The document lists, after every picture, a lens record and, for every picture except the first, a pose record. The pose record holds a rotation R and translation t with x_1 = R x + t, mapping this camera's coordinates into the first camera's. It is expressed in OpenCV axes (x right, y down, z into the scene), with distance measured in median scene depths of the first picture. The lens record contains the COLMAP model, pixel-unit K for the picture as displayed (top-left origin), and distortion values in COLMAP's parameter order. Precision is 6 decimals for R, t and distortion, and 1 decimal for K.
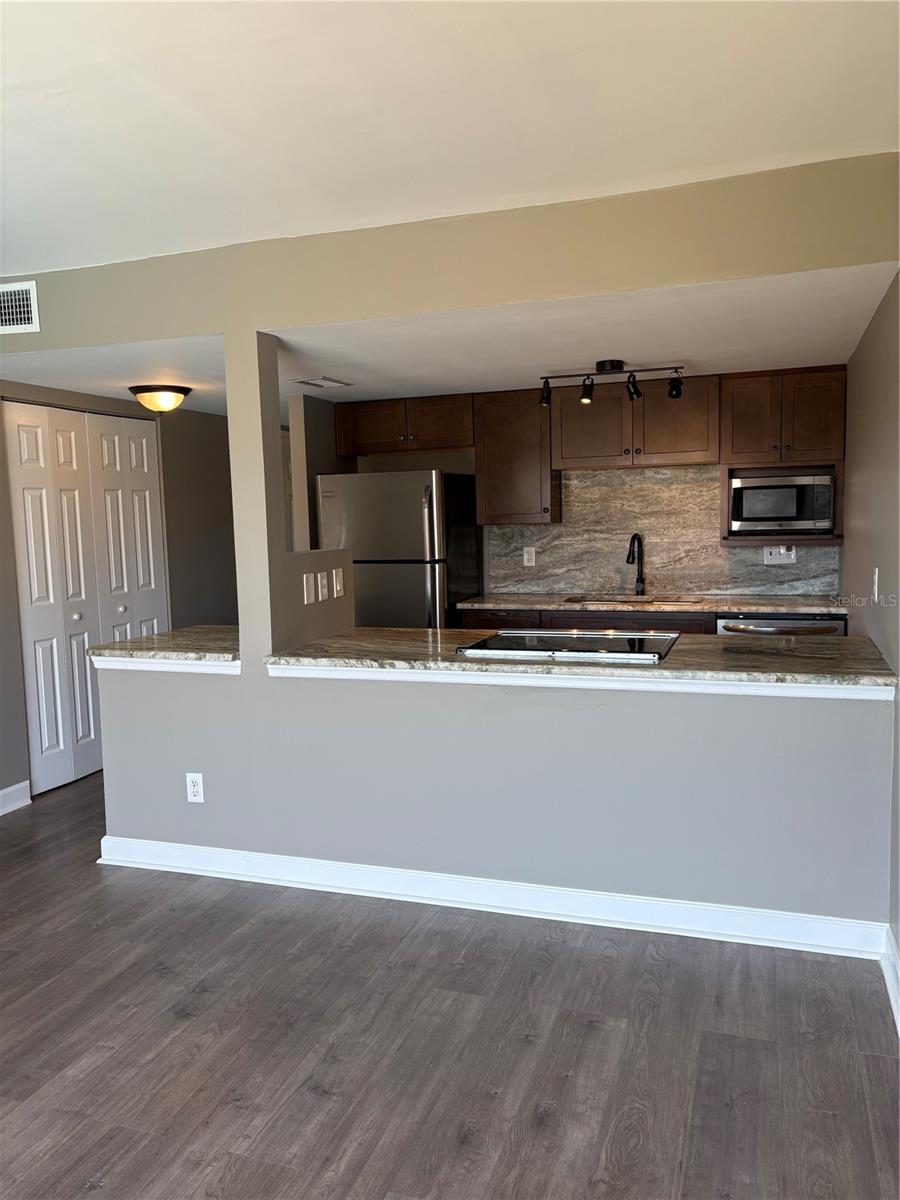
lens RADIAL K [[901.1, 0, 442.1], [0, 901.1, 606.0], [0, 0, 1]] dist [0.027480, -0.023782]
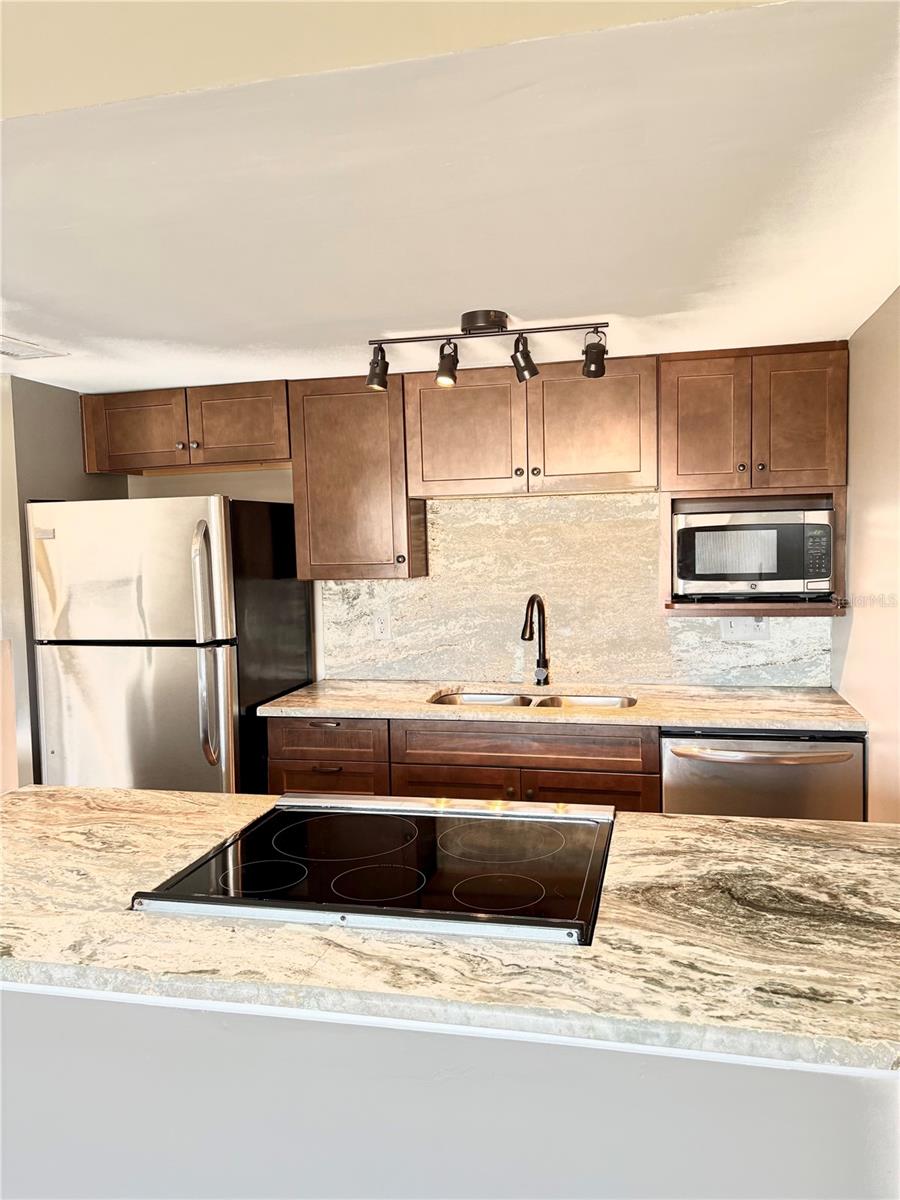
lens RADIAL K [[901.1, 0, 458.4], [0, 901.1, 598.6], [0, 0, 1]] dist [0.027480, -0.023782]
pose [[0.993080, -0.003300, 0.117392, 0.089696], [0.008288, 0.999082, -0.042022, -0.055270], [-0.117145, 0.042704, 0.992196, 0.385223]]
